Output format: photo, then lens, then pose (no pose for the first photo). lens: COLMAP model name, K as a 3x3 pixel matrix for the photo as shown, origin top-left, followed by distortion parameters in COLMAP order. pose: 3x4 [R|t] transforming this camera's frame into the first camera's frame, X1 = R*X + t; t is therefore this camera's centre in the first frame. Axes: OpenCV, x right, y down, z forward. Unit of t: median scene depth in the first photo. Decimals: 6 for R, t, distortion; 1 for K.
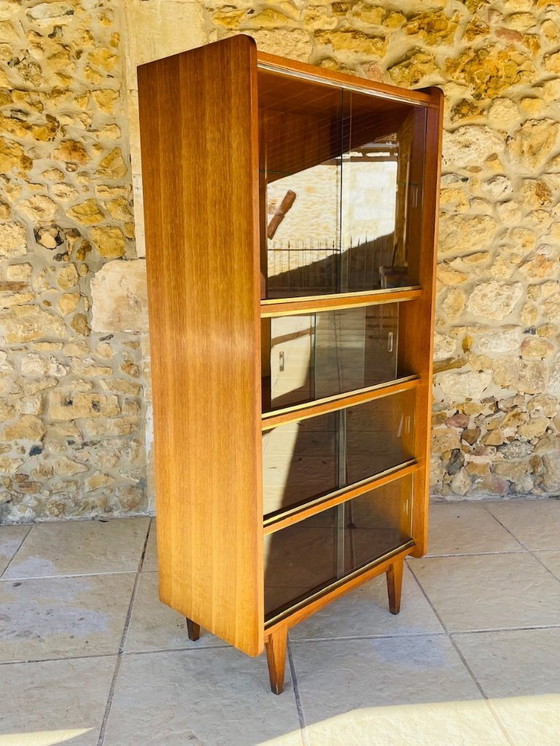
lens RADIAL K [[690.1, 0, 275.6], [0, 690.1, 364.7], [0, 0, 1]] dist [0.027301, 0.000000]
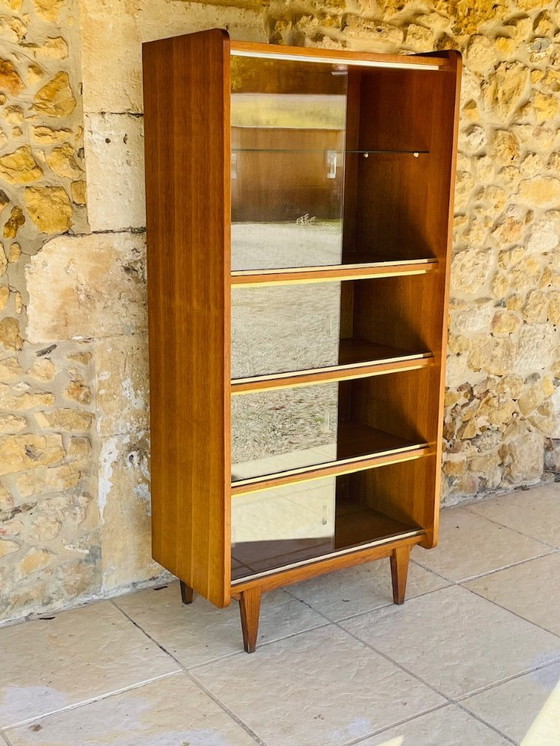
lens RADIAL K [[975.9, 0, 271.8], [0, 975.9, 368.9], [0, 0, 1]] dist [0.033624, 0.000000]
pose [[0.880209, -0.088074, 0.466342, -0.502885], [0.073326, 0.996068, 0.049718, -0.052925], [-0.468888, -0.009568, 0.883206, 0.047027]]
